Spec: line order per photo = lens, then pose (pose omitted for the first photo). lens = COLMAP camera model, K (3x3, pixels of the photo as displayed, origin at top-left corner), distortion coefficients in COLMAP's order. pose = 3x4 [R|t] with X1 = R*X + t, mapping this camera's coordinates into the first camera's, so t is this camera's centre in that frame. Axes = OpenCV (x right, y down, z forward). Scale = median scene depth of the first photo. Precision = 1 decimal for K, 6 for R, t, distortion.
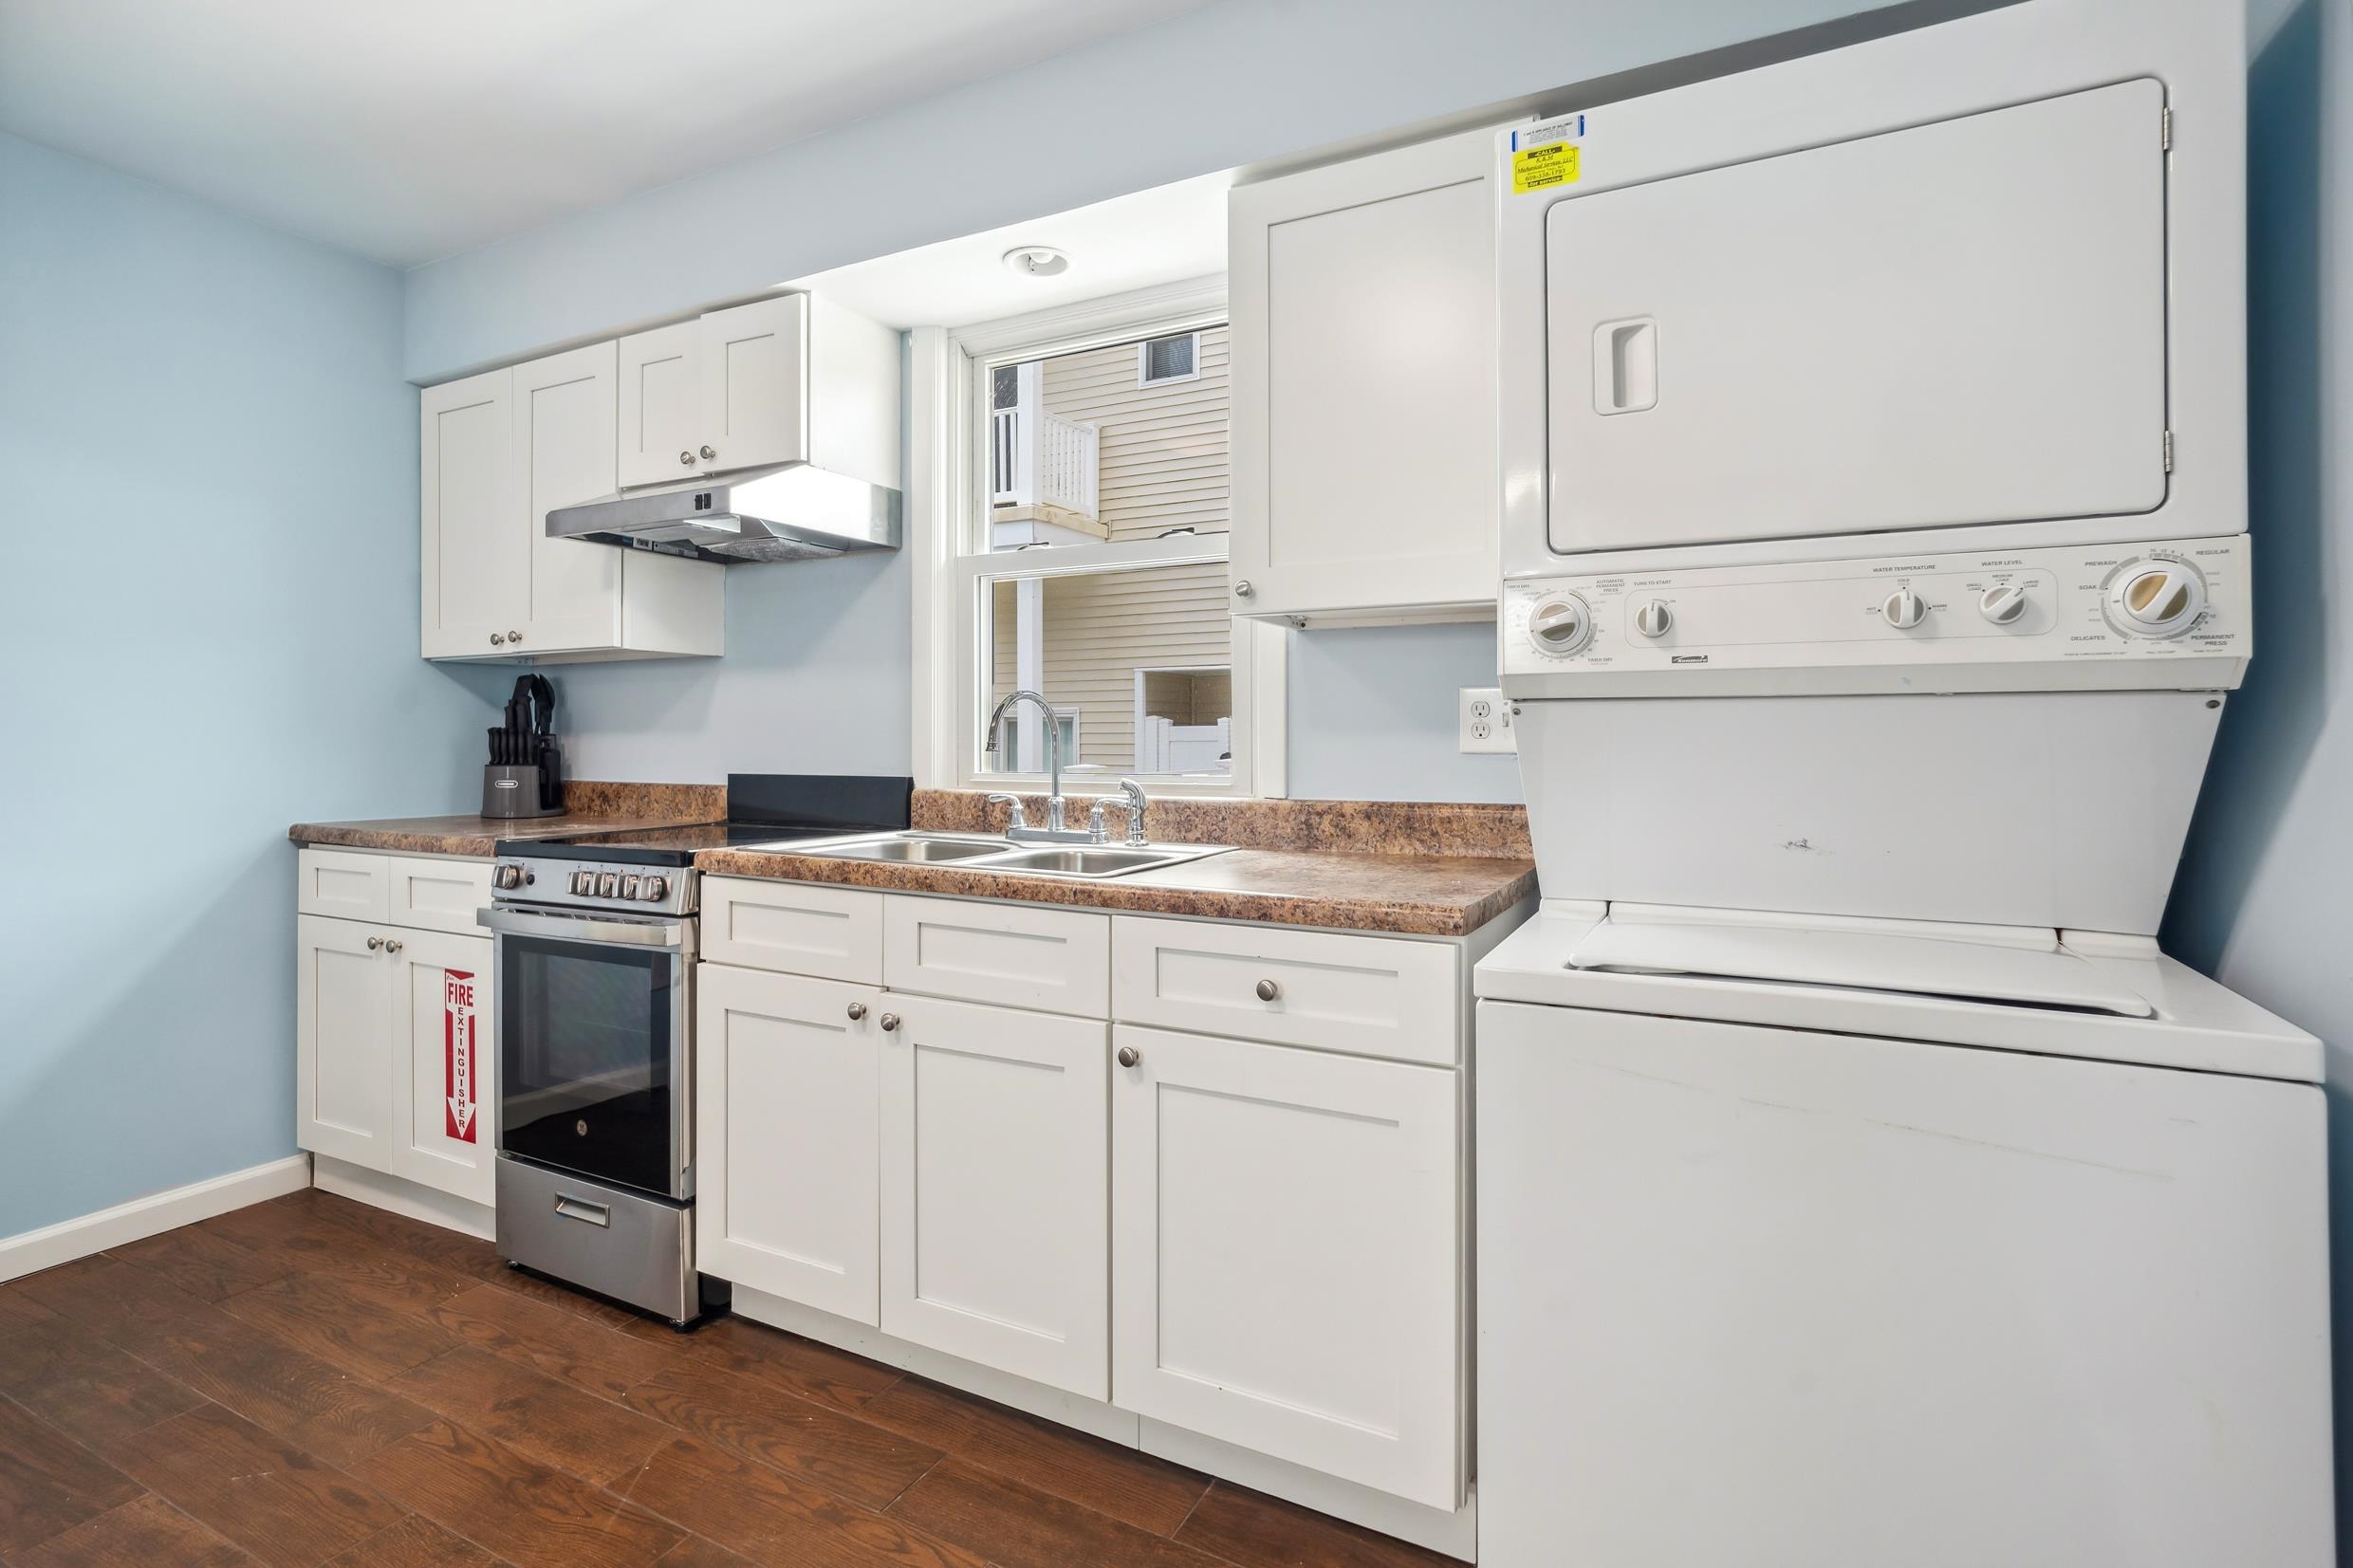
lens RADIAL K [[1133.6, 0, 1148.7], [0, 1133.6, 723.1], [0, 0, 1]] dist [-0.004216, 0.000839]
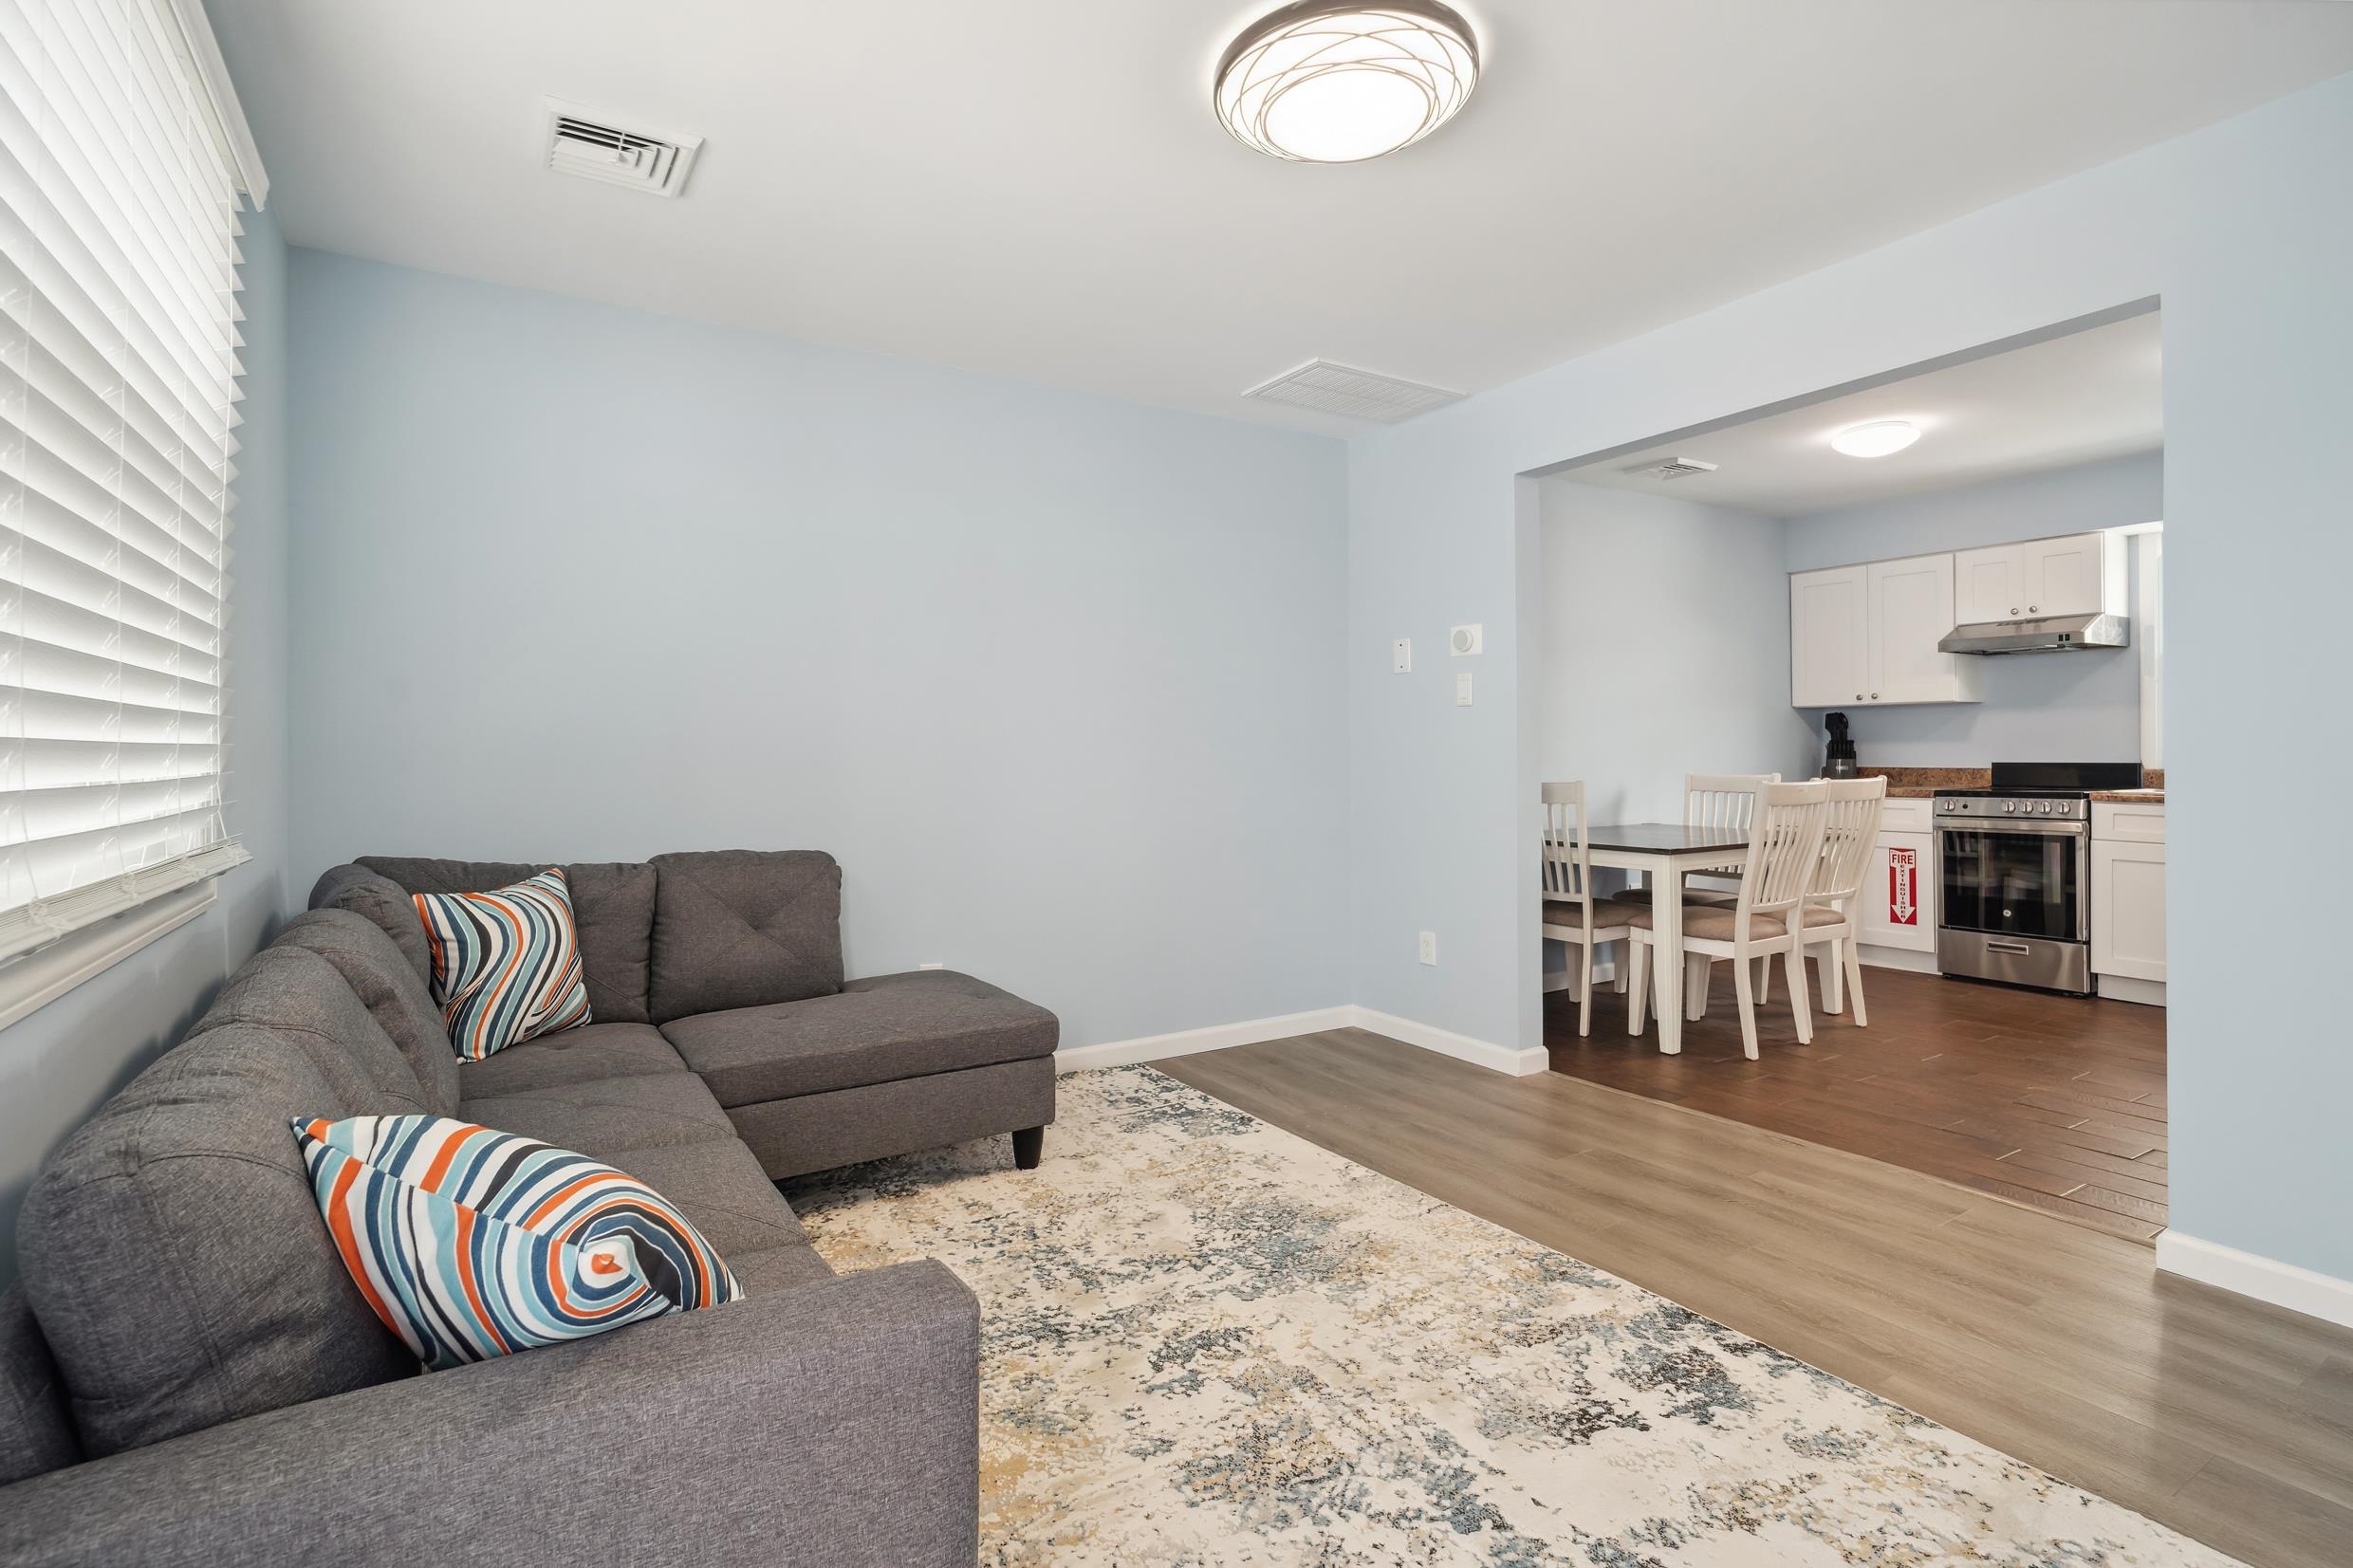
lens RADIAL K [[1133.6, 0, 1156.5], [0, 1133.6, 745.0], [0, 0, 1]] dist [-0.004216, 0.000839]
pose [[0.862370, -0.009712, -0.506186, -0.836794], [0.015681, 0.999849, 0.007531, -0.030770], [0.506036, -0.014433, 0.862391, -1.897849]]
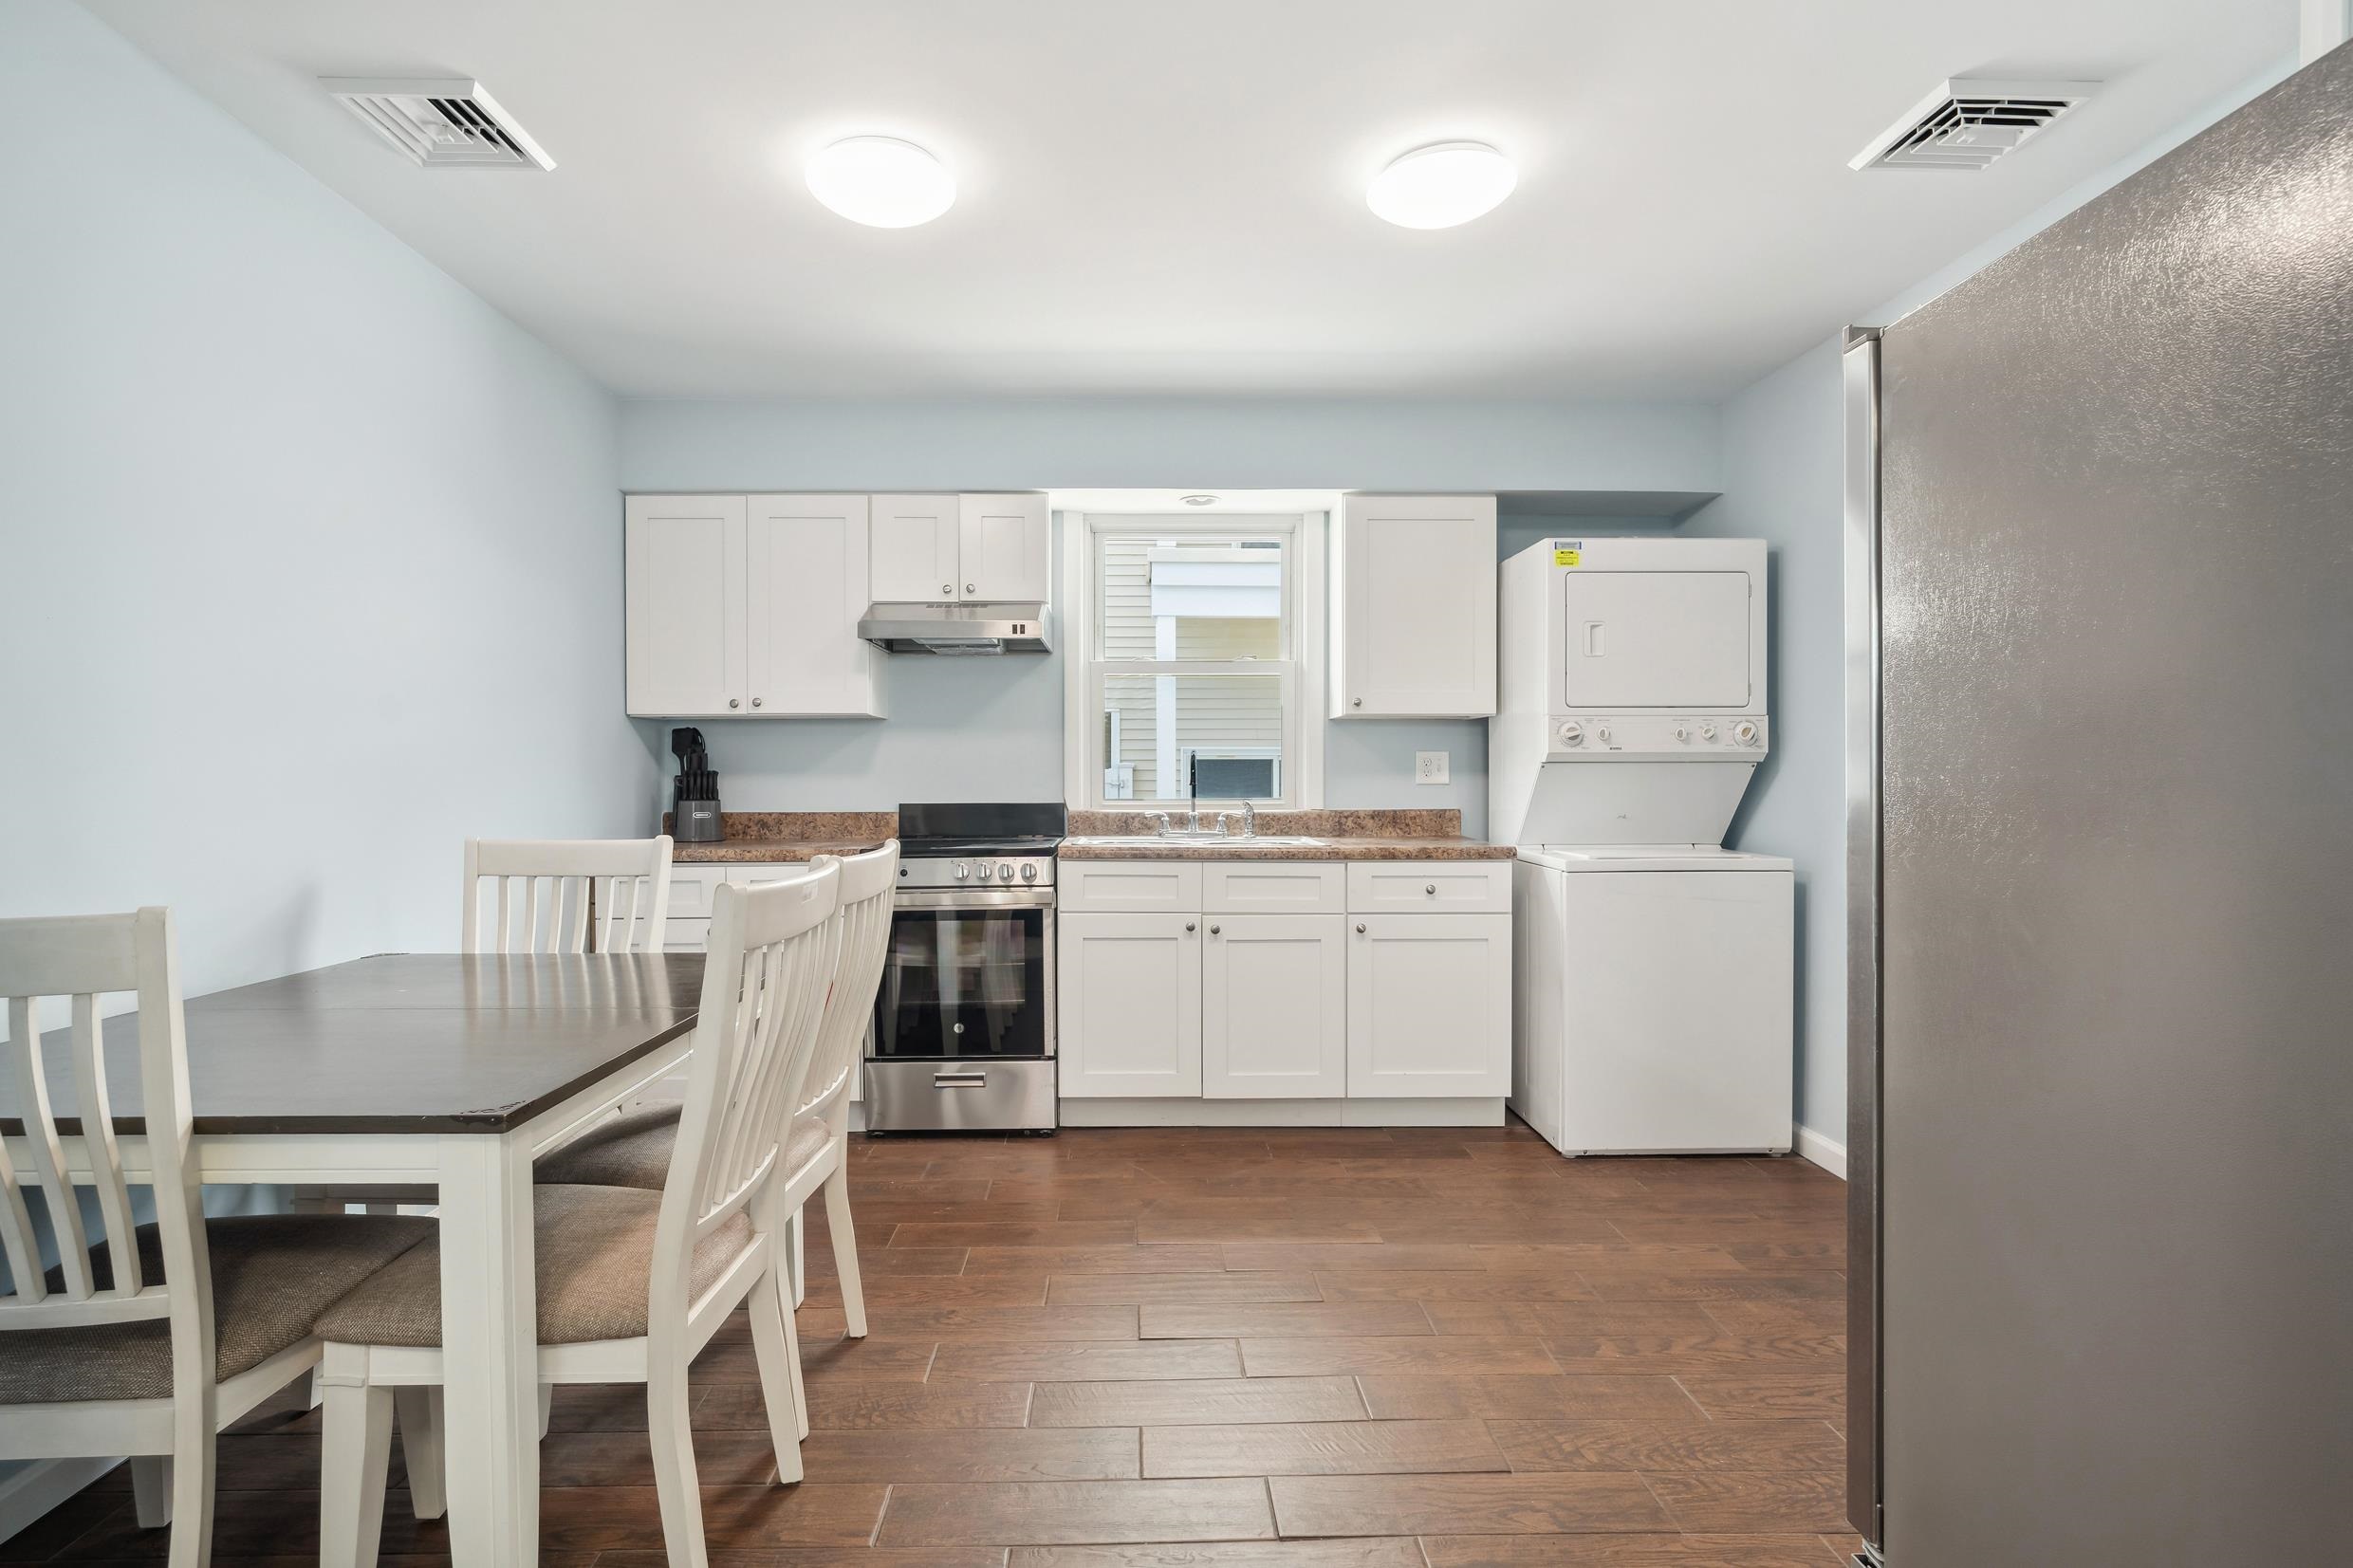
lens RADIAL K [[1133.6, 0, 1114.4], [0, 1133.6, 775.2], [0, 0, 1]] dist [-0.004216, 0.000839]
pose [[0.883205, -0.002316, 0.468981, -1.053630], [-0.003707, 0.999922, 0.011919, -0.011091], [-0.468972, -0.012266, 0.883128, -0.482562]]
